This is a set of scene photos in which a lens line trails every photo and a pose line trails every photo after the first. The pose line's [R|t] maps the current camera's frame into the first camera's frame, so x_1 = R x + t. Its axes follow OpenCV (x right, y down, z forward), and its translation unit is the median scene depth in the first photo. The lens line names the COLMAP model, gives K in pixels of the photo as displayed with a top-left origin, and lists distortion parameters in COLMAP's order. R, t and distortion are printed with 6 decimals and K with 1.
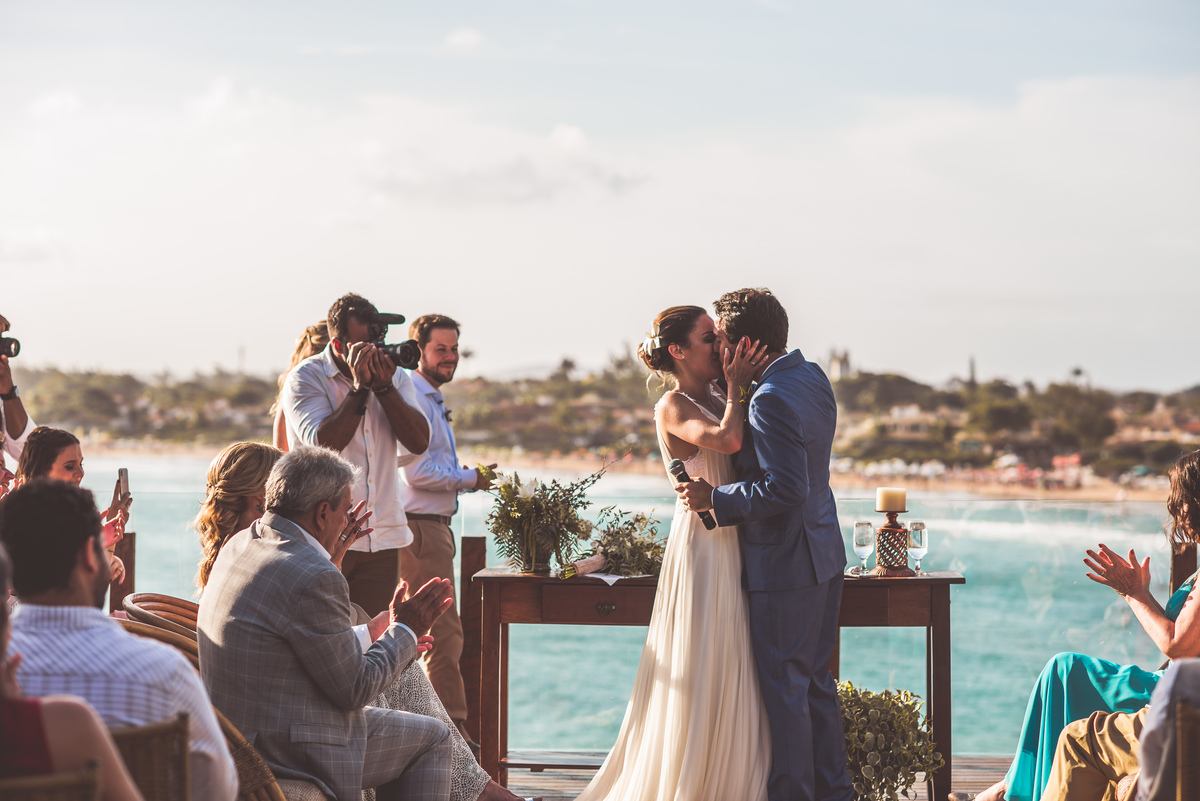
lens RADIAL K [[2959.9, 0, 601.7], [0, 2959.9, 401.4], [0, 0, 1]] dist [0.031863, 0.000000]
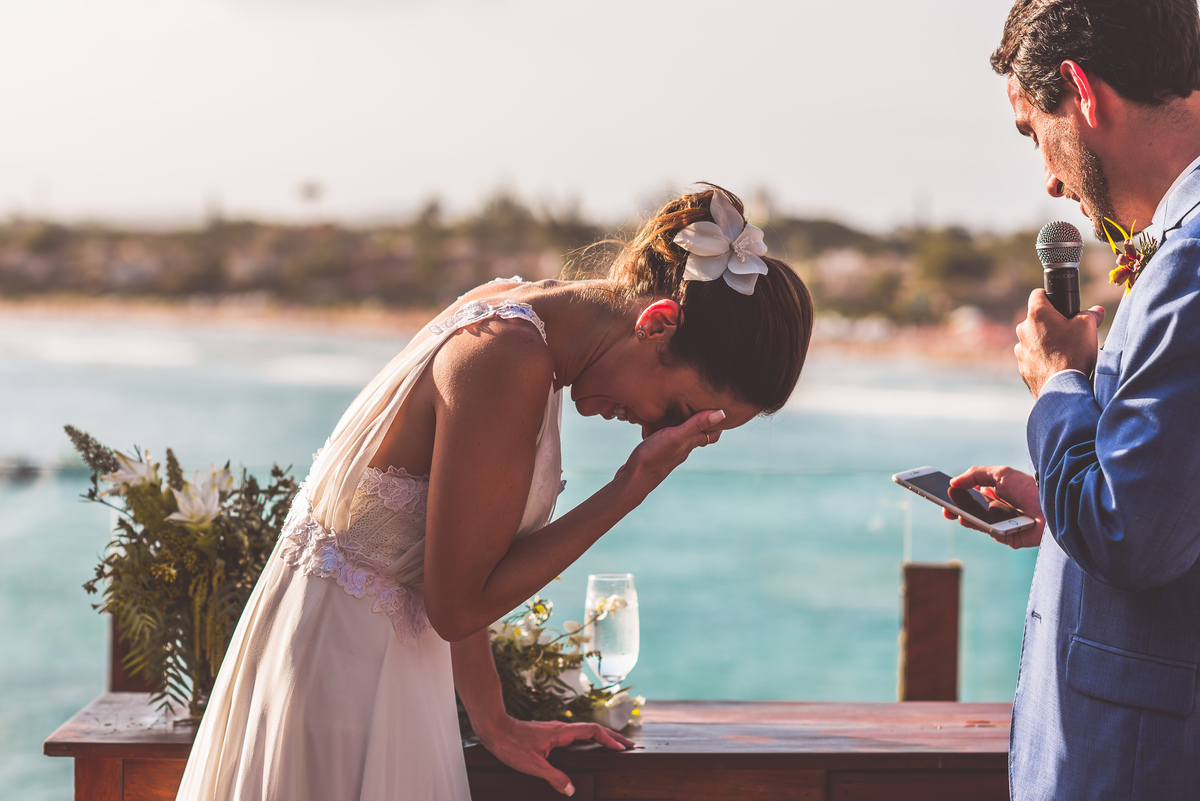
lens RADIAL K [[2959.9, 0, 599.3], [0, 2959.9, 400.4], [0, 0, 1]] dist [0.031863, 0.000000]
pose [[0.999268, -0.004956, 0.037942, 0.003091], [0.002992, 0.998661, 0.051650, -0.000427], [-0.038148, -0.051499, 0.997944, 0.179174]]
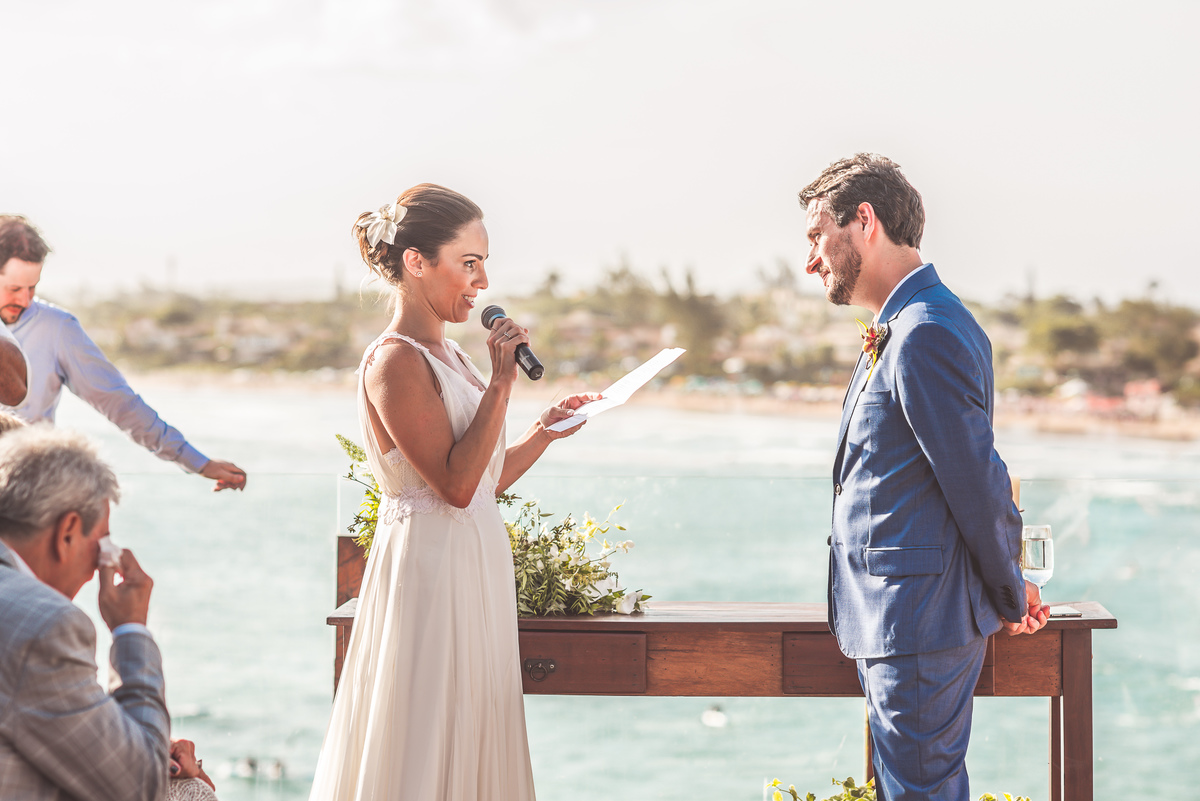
lens RADIAL K [[2959.9, 0, 599.3], [0, 2959.9, 397.5], [0, 0, 1]] dist [0.031863, 0.000000]
pose [[0.999994, -0.002698, -0.002369, 0.003554], [0.002760, 0.999643, 0.026568, -0.000655], [0.002297, -0.026575, 0.999644, 0.151584]]
